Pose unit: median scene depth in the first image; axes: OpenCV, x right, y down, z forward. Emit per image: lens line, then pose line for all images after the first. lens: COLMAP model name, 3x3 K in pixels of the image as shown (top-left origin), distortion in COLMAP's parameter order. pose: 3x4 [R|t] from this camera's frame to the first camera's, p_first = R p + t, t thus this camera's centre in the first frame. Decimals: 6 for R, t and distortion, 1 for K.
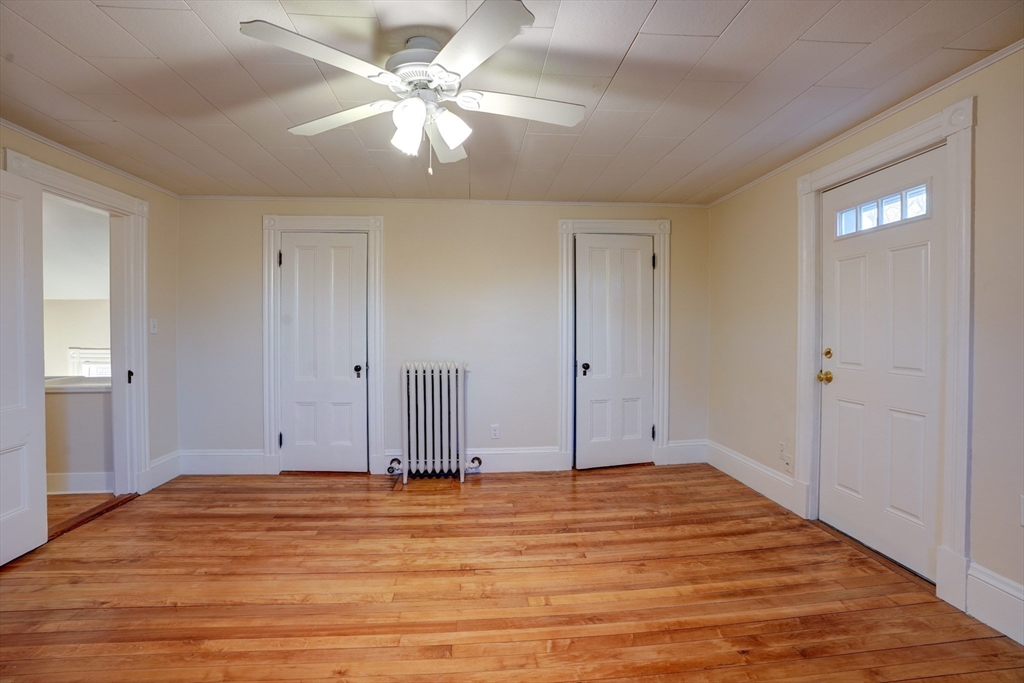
lens RADIAL K [[474.1, 0, 512.0], [0, 474.1, 341.5], [0, 0, 1]] dist [-0.066412, 0.023405]
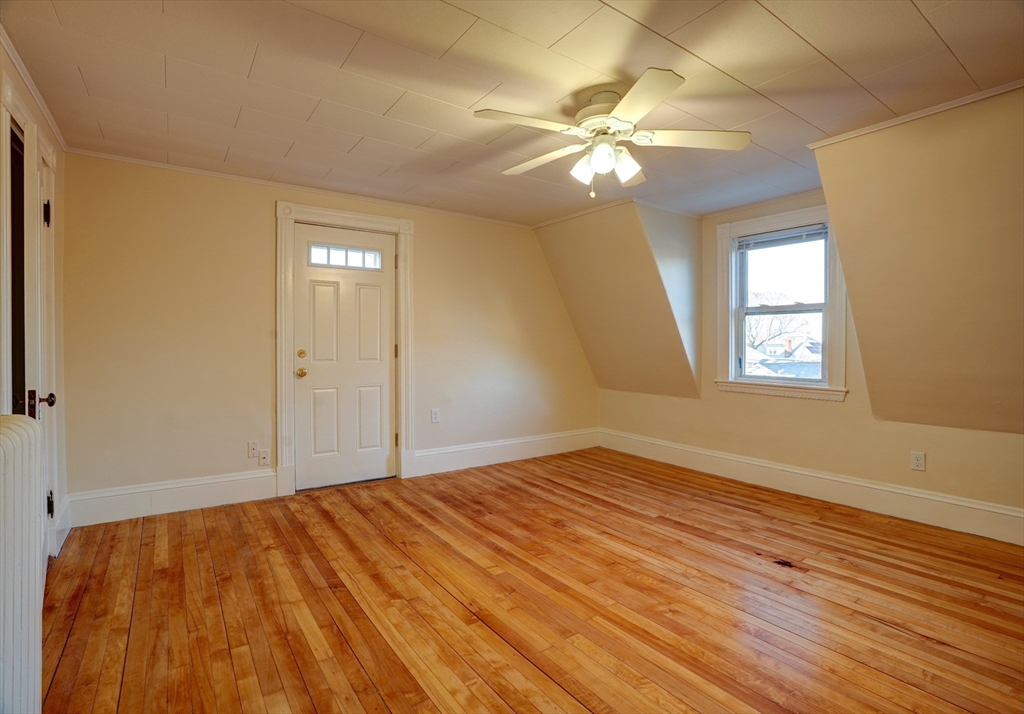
lens RADIAL K [[494.3, 0, 510.9], [0, 494.3, 354.3], [0, 0, 1]] dist [-0.074217, 0.034835]
pose [[-0.506260, -0.017759, 0.862198, -0.771818], [0.020926, 0.999241, 0.032869, -0.004676], [-0.862127, 0.034683, -0.505504, 1.224707]]
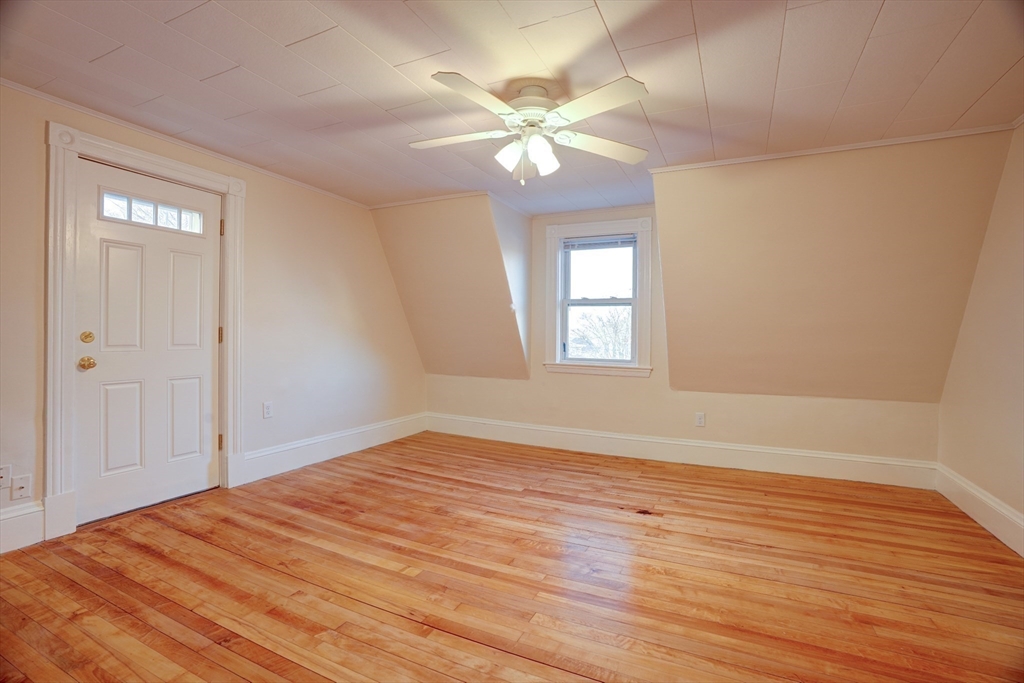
lens RADIAL K [[471.4, 0, 513.7], [0, 471.4, 337.7], [0, 0, 1]] dist [-0.067659, 0.026349]
pose [[-0.860104, -0.013642, 0.509937, -0.526360], [0.002310, 0.999528, 0.030636, 0.000678], [-0.510114, 0.027528, -0.859666, 1.393450]]
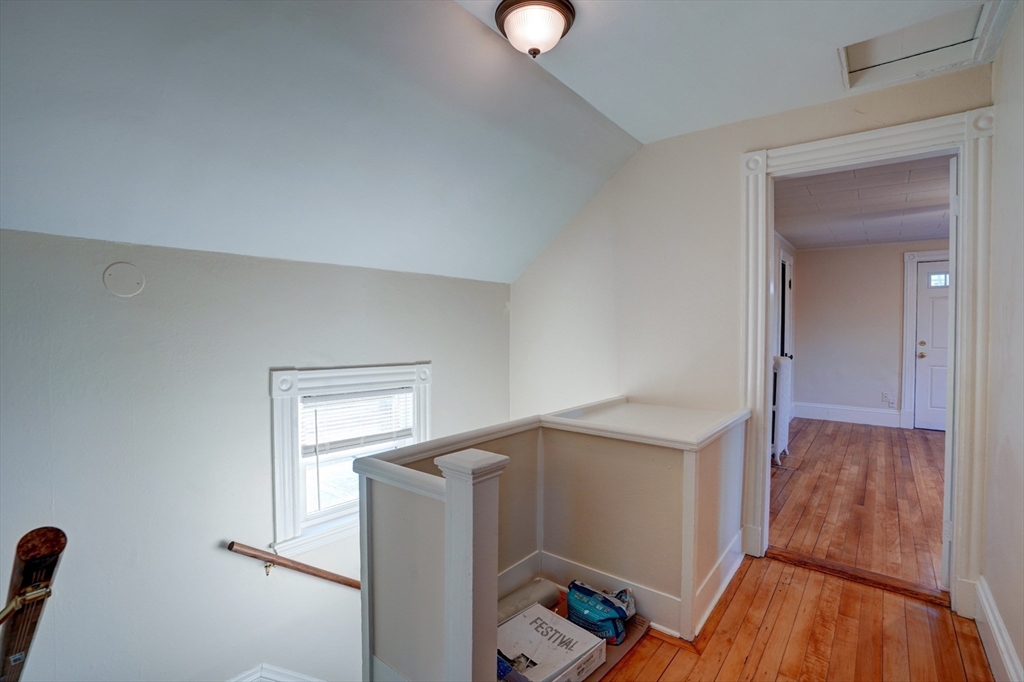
lens RADIAL K [[474.1, 0, 512.0], [0, 474.1, 341.0], [0, 0, 1]] dist [-0.066412, 0.023405]
pose [[0.690672, -0.013227, 0.723047, -2.061486], [0.016056, 0.999867, 0.002954, -0.020050], [-0.722990, 0.009569, 0.690792, 0.955246]]
